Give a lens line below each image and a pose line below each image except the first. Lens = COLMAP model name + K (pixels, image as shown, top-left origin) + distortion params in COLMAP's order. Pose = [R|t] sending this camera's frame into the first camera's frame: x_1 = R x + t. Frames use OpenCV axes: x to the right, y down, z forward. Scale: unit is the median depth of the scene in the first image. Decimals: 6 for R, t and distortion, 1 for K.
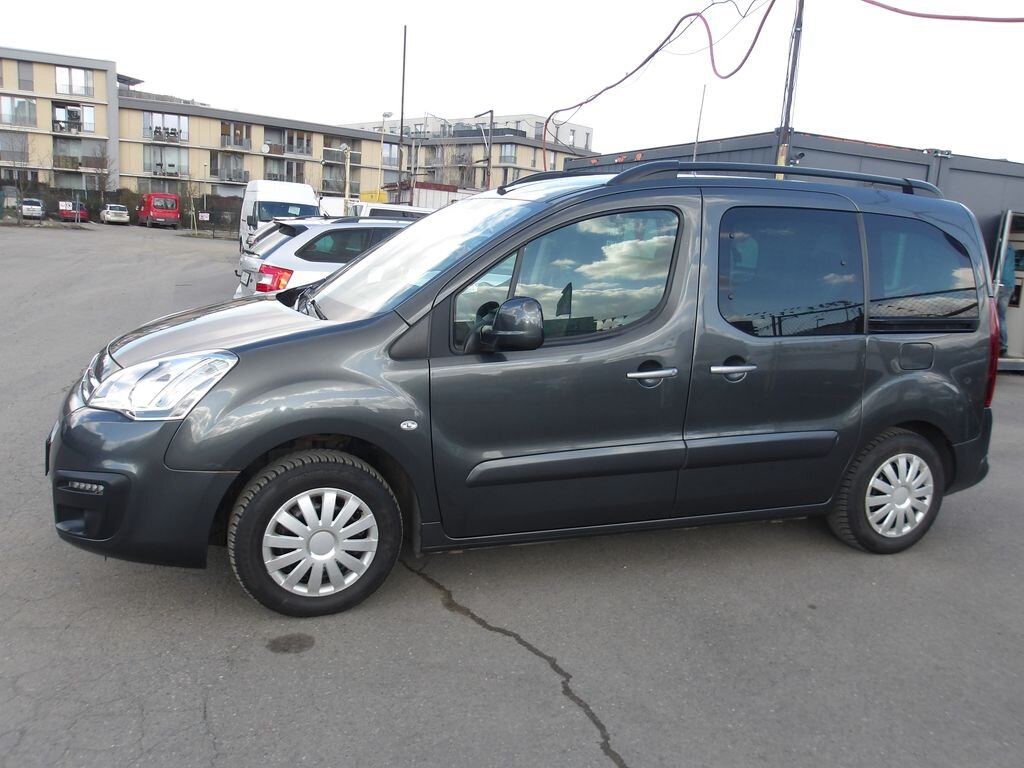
lens RADIAL K [[860.7, 0, 509.9], [0, 860.7, 381.5], [0, 0, 1]] dist [0.003215, 0.007046]
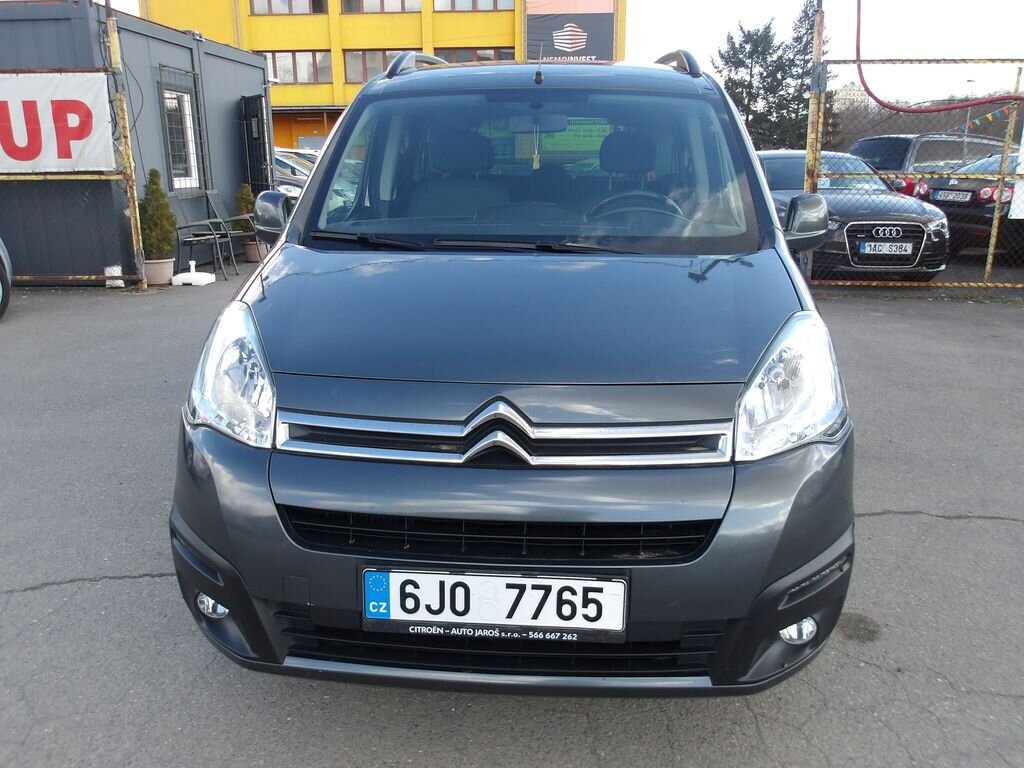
lens RADIAL K [[860.7, 0, 498.1], [0, 860.7, 382.4], [0, 0, 1]] dist [0.003215, 0.007046]
pose [[0.433973, -0.297210, 0.850490, -0.929729], [0.186971, 0.953176, 0.237690, -0.173916], [-0.881311, 0.055866, 0.469222, 0.781403]]
